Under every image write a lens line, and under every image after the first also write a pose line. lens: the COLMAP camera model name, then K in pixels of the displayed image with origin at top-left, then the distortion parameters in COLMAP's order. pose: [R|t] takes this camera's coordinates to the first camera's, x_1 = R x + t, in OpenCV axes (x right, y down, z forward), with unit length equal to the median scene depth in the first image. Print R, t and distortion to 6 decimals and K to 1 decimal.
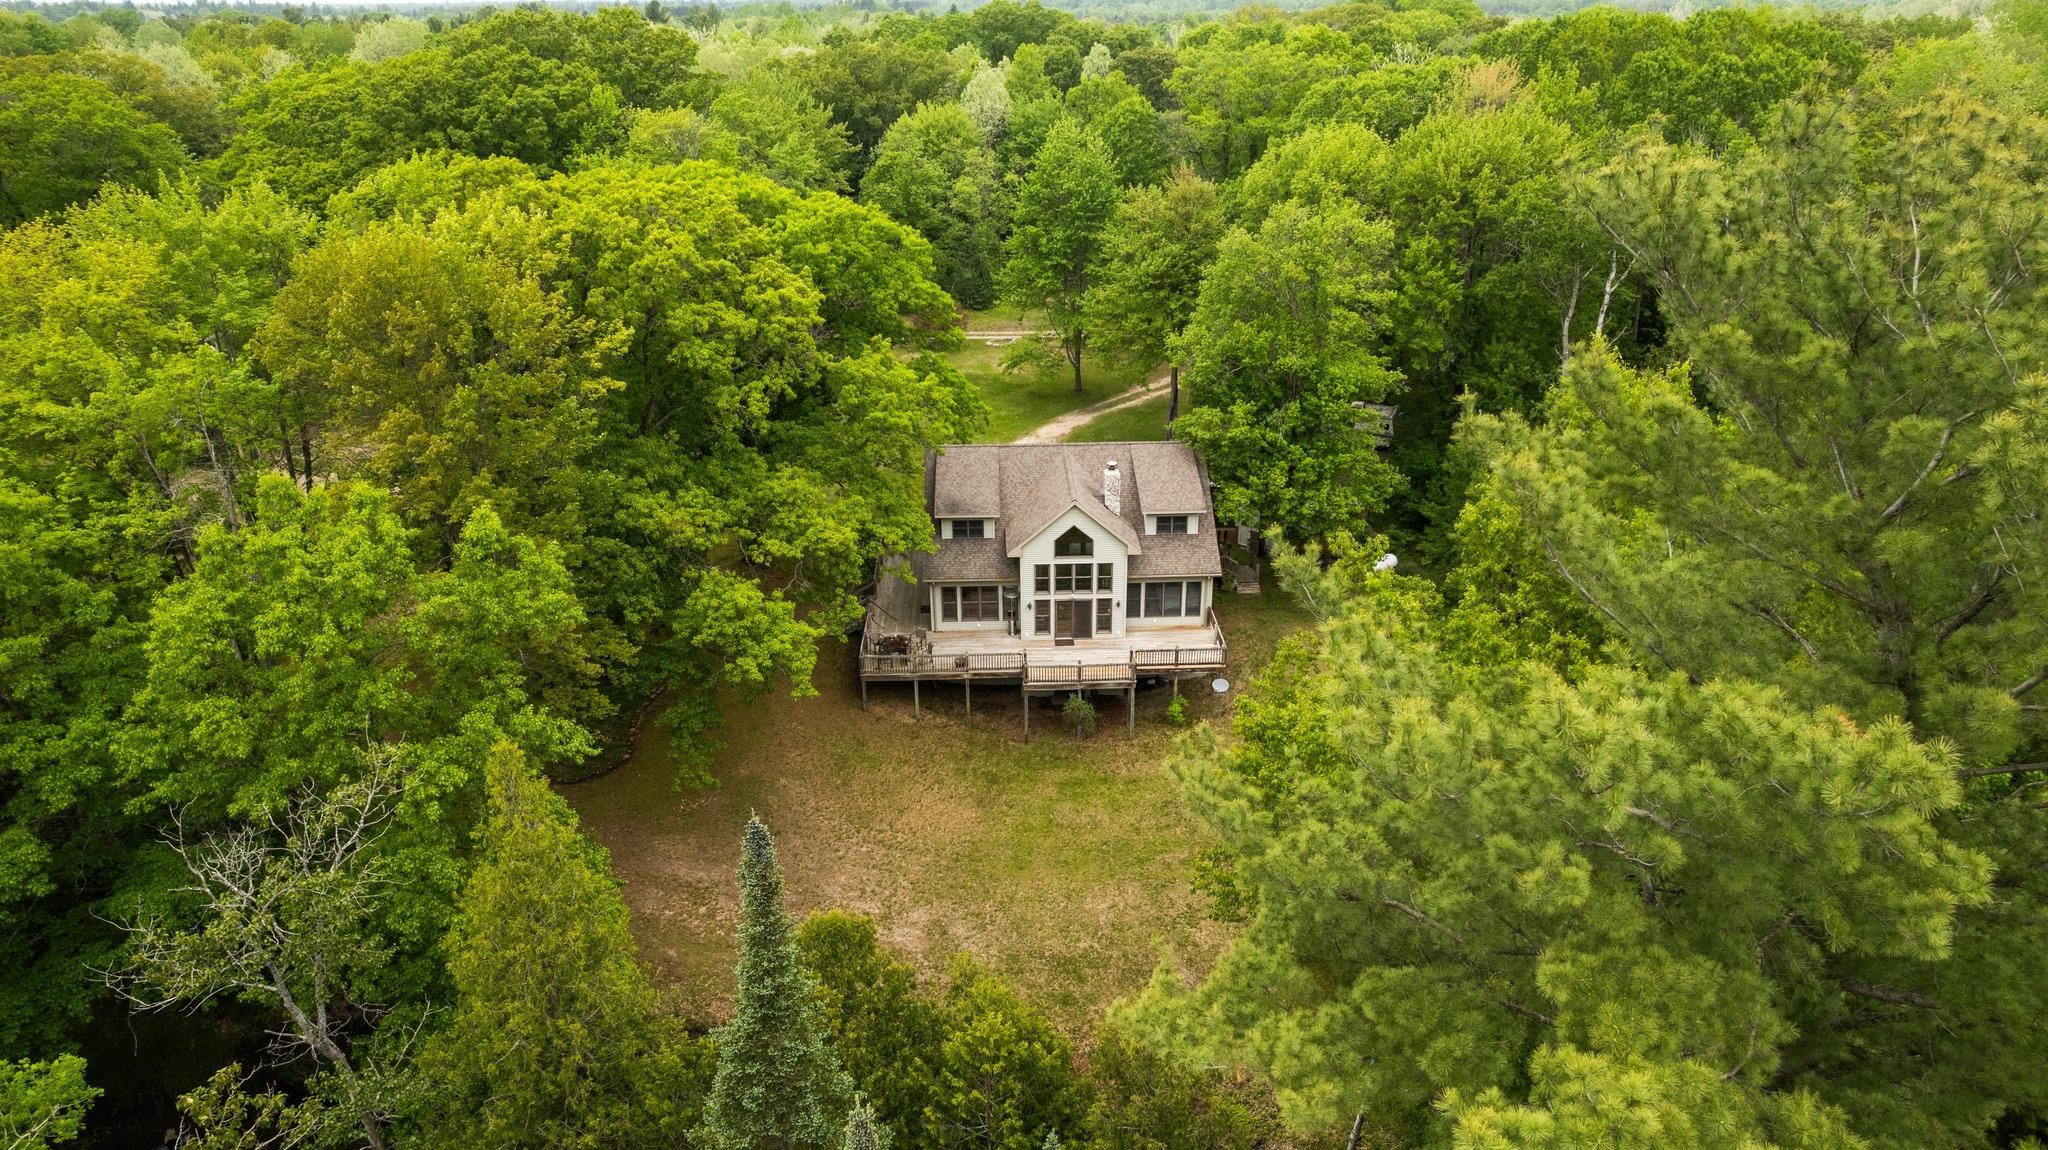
lens RADIAL K [[1292.4, 0, 1080.0], [0, 1292.4, 573.1], [0, 0, 1]] dist [-0.023974, -0.000057]
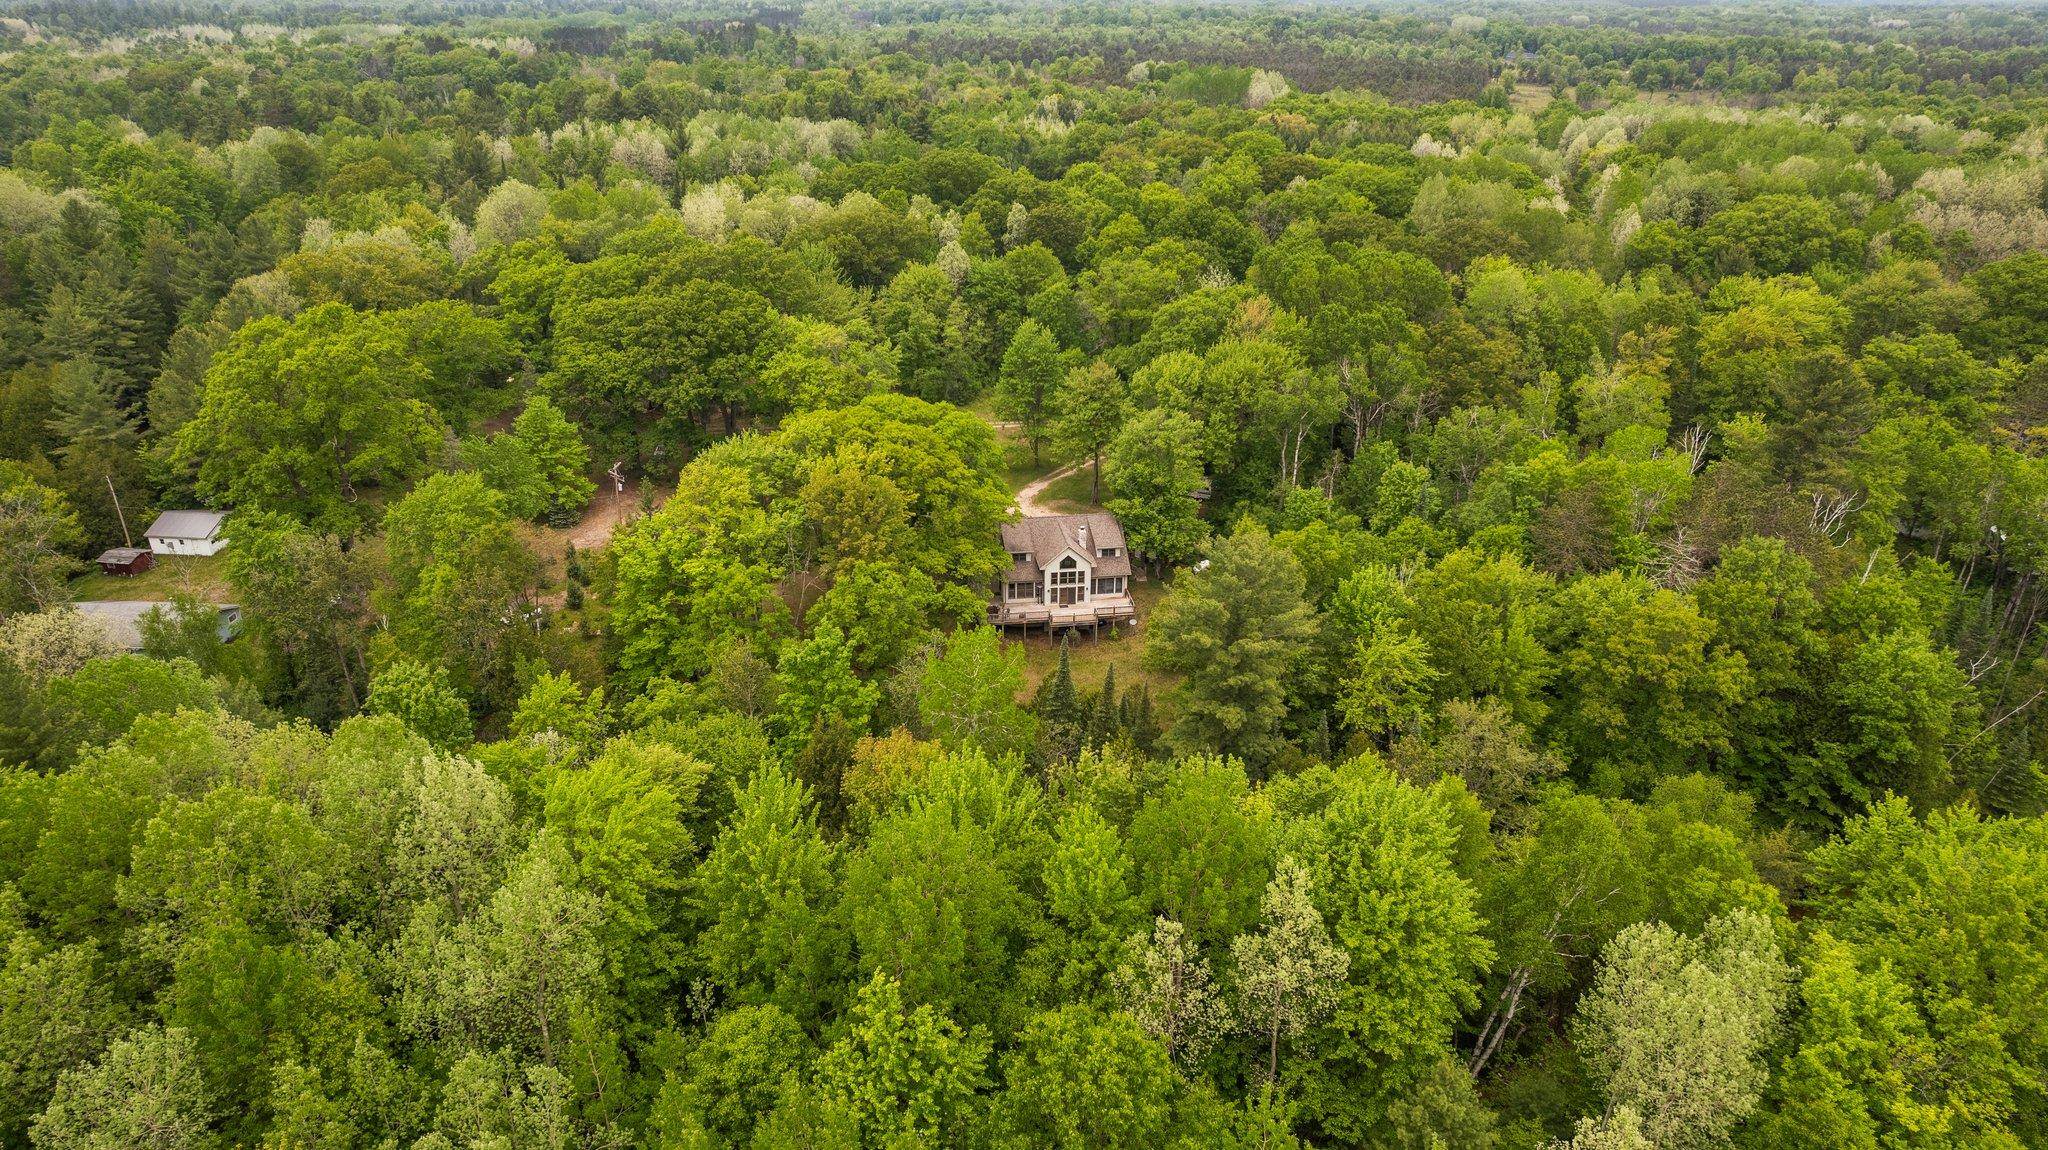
lens RADIAL K [[1301.4, 0, 1031.2], [0, 1301.4, 581.0], [0, 0, 1]] dist [-0.093912, 0.077489]
pose [[0.997109, -0.033009, 0.068444, -0.225896], [0.031283, 0.999169, 0.026128, -0.052775], [-0.069250, -0.023911, 0.997313, -1.287631]]
